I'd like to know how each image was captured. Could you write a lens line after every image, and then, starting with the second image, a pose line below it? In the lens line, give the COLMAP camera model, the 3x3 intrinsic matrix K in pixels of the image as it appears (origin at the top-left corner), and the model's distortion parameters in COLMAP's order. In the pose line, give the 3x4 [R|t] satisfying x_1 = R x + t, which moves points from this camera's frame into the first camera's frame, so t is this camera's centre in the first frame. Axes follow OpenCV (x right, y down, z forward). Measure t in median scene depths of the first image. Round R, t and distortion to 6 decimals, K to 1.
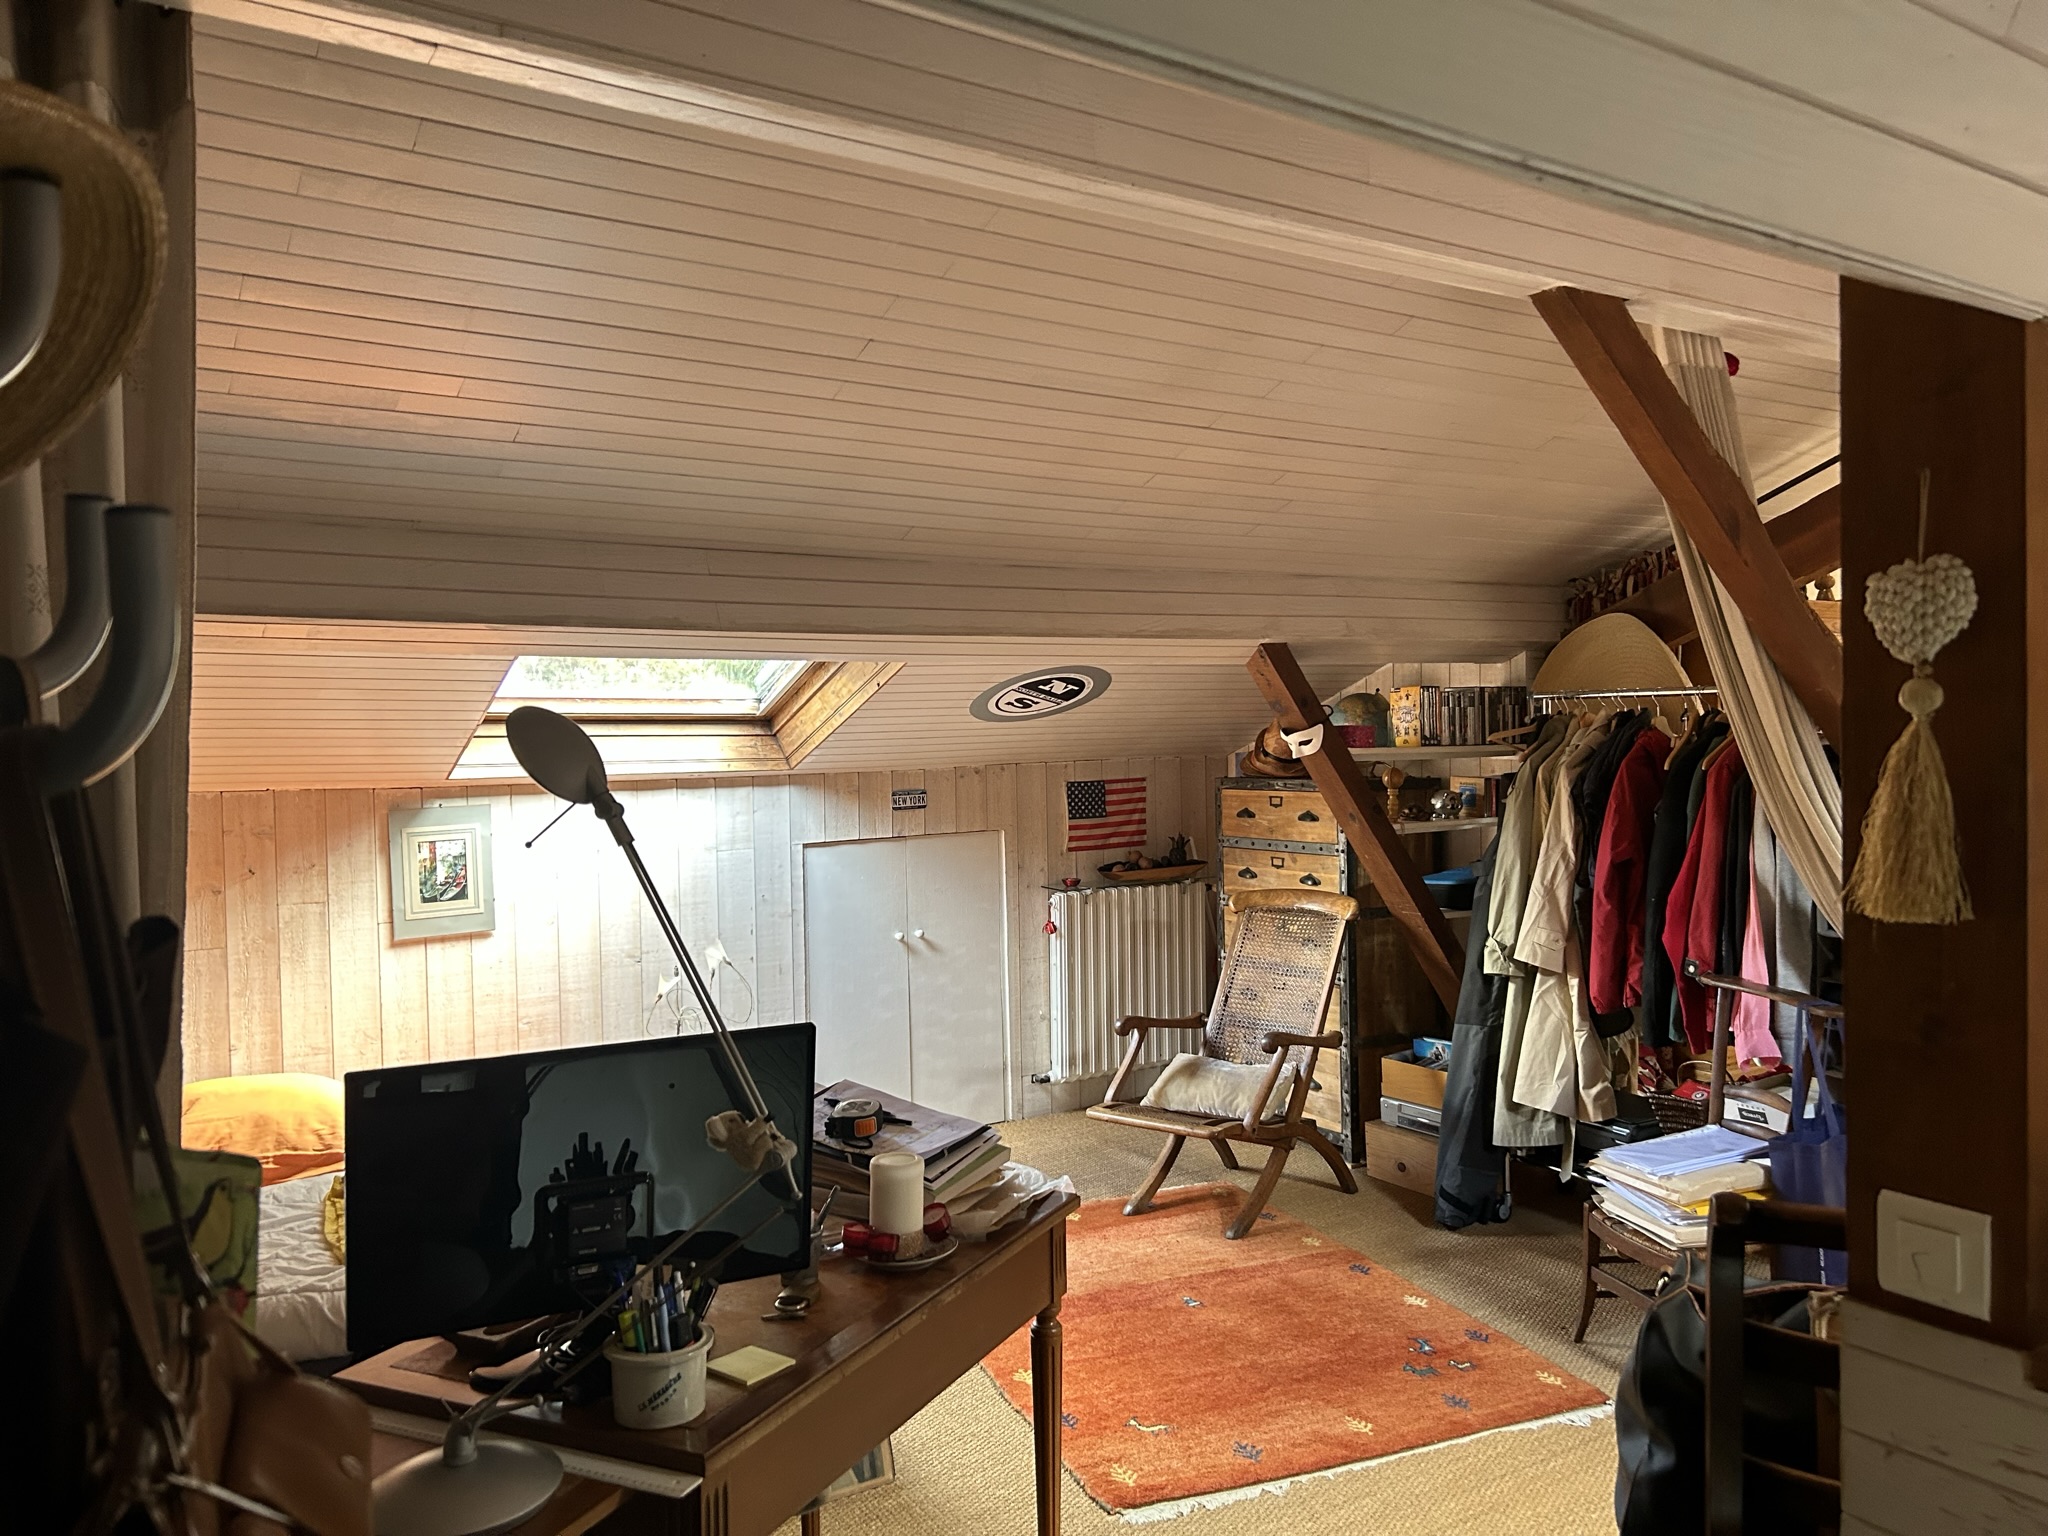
lens RADIAL K [[1595.5, 0, 1024.0], [0, 1595.5, 768.0], [0, 0, 1]] dist [0.012281, 0.000906]
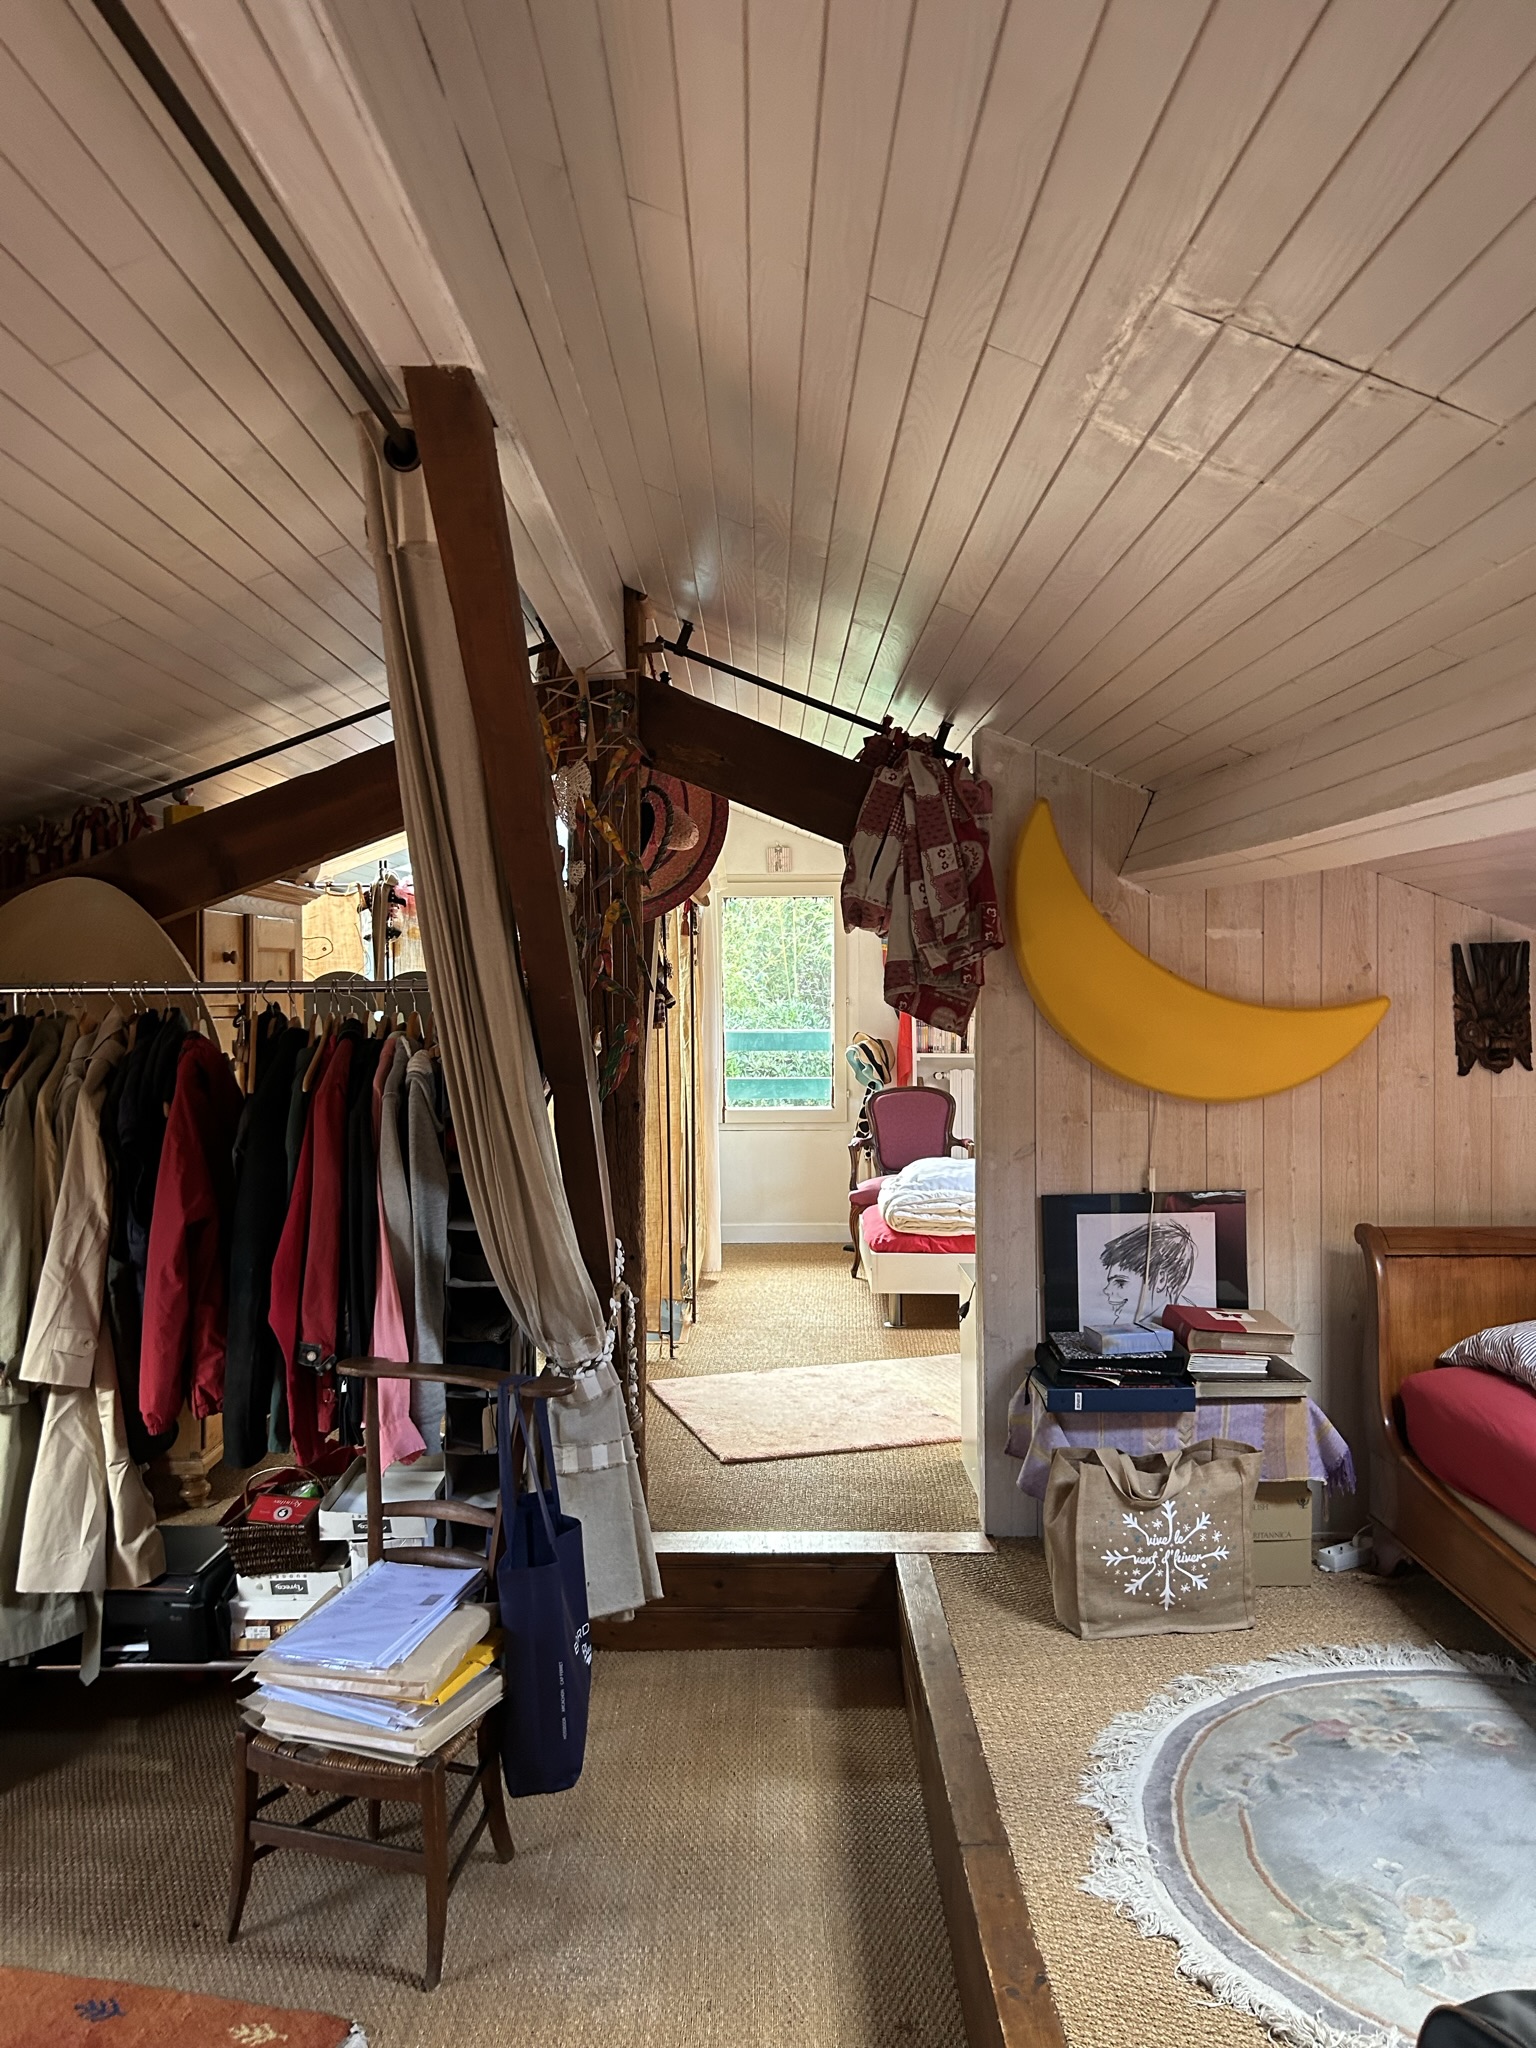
lens RADIAL K [[1595.5, 0, 768.0], [0, 1595.5, 1024.0], [0, 0, 1]] dist [0.012281, 0.000906]
pose [[0.553341, -0.015665, 0.832808, -0.079546], [0.028450, 0.999595, -0.000100, -0.022053], [-0.832469, 0.023749, 0.553562, 0.366602]]
